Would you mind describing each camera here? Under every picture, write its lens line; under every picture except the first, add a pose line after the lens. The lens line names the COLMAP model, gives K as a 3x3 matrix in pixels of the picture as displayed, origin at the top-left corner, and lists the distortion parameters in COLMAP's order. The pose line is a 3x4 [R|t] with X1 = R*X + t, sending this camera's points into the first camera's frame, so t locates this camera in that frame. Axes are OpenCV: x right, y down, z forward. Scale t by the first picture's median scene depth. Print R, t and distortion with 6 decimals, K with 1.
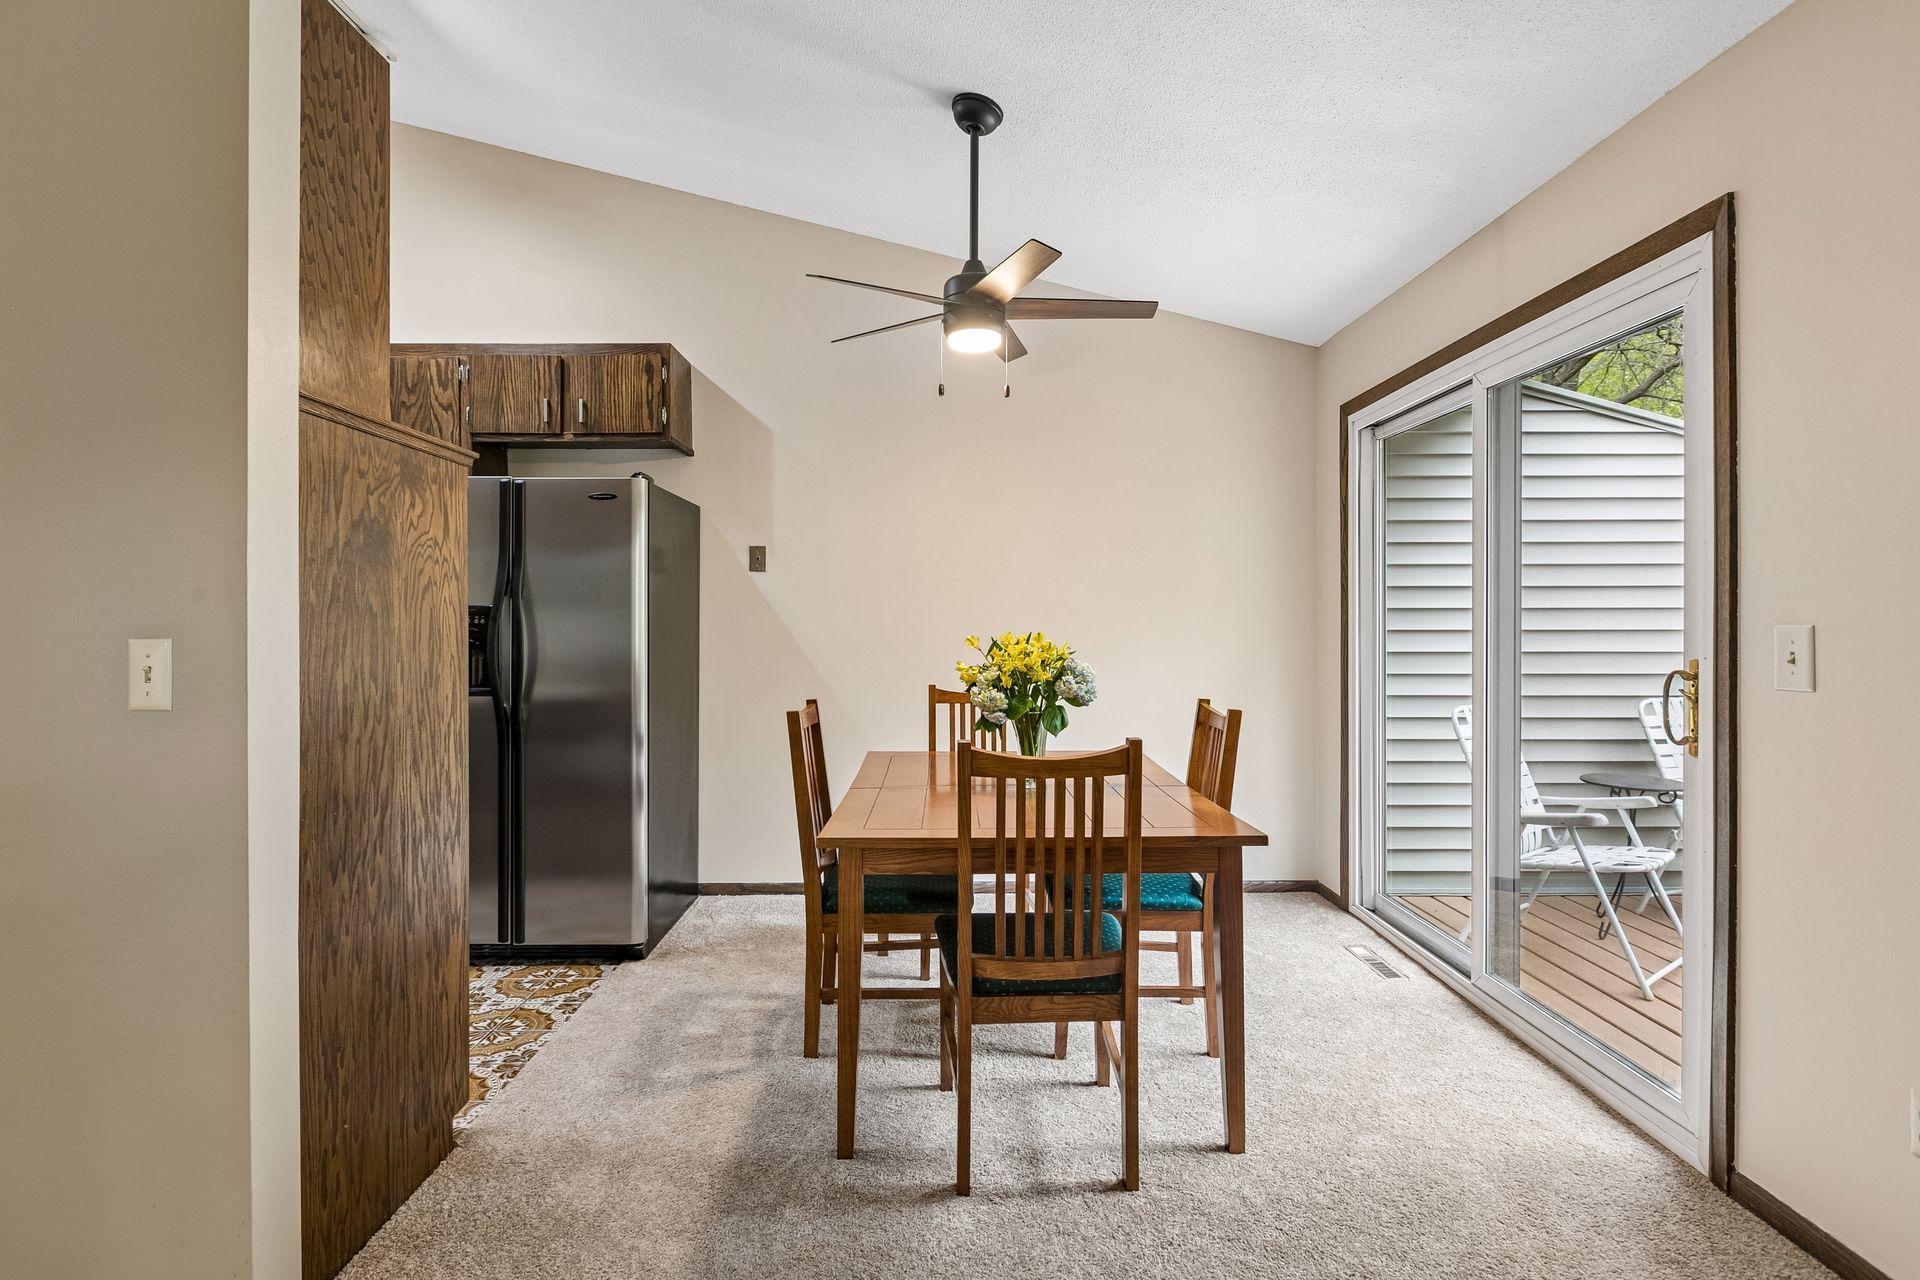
lens RADIAL K [[898.7, 0, 953.9], [0, 898.7, 614.9], [0, 0, 1]] dist [-0.003012, -0.000848]
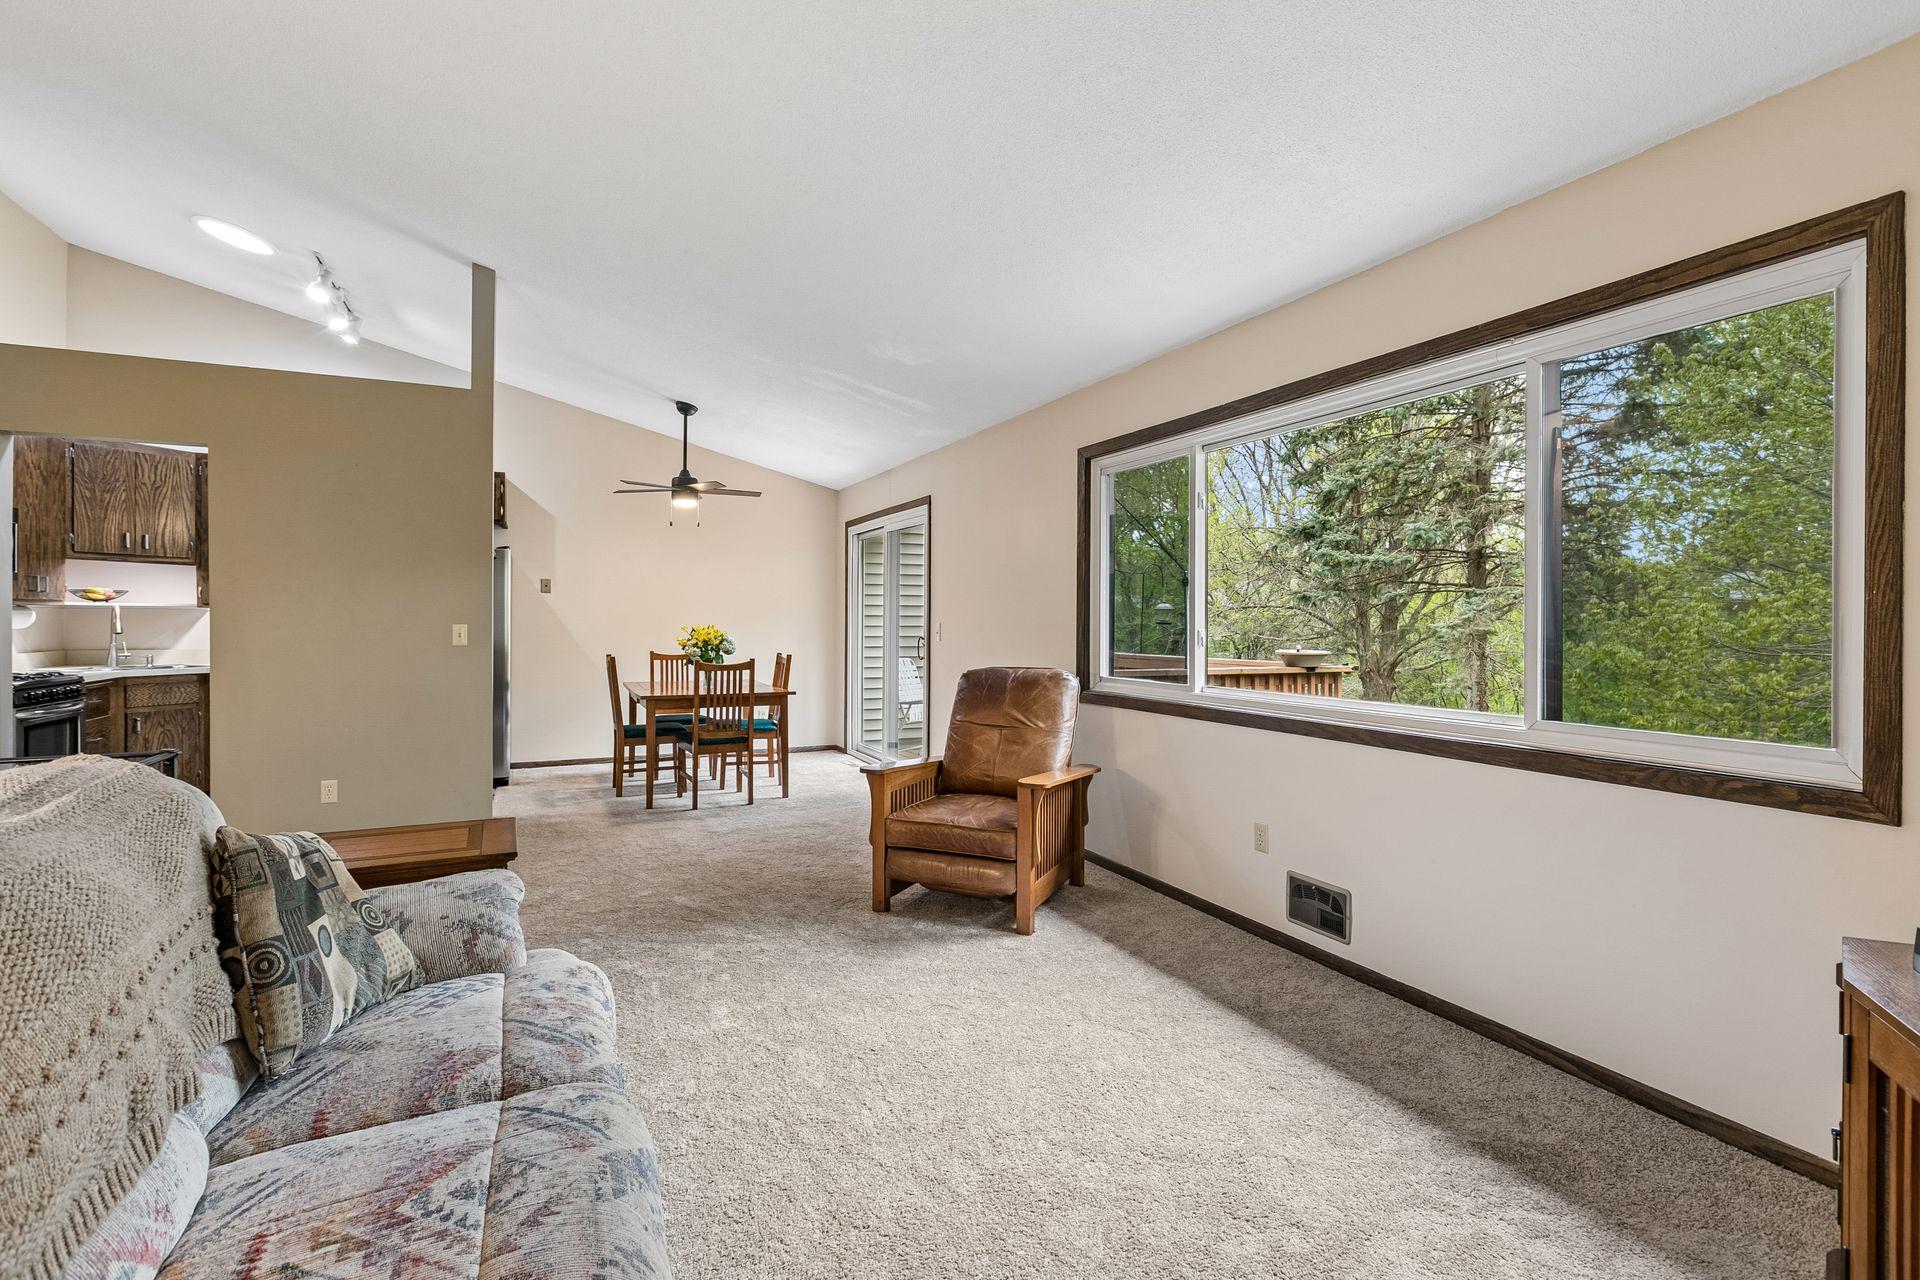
lens RADIAL K [[898.7, 0, 953.9], [0, 898.7, 614.9], [0, 0, 1]] dist [-0.003012, -0.000848]
pose [[0.909321, 0.005904, 0.416053, -0.350065], [-0.005829, 0.999982, -0.001452, -0.007945], [-0.416054, -0.001105, 0.909339, -1.609337]]
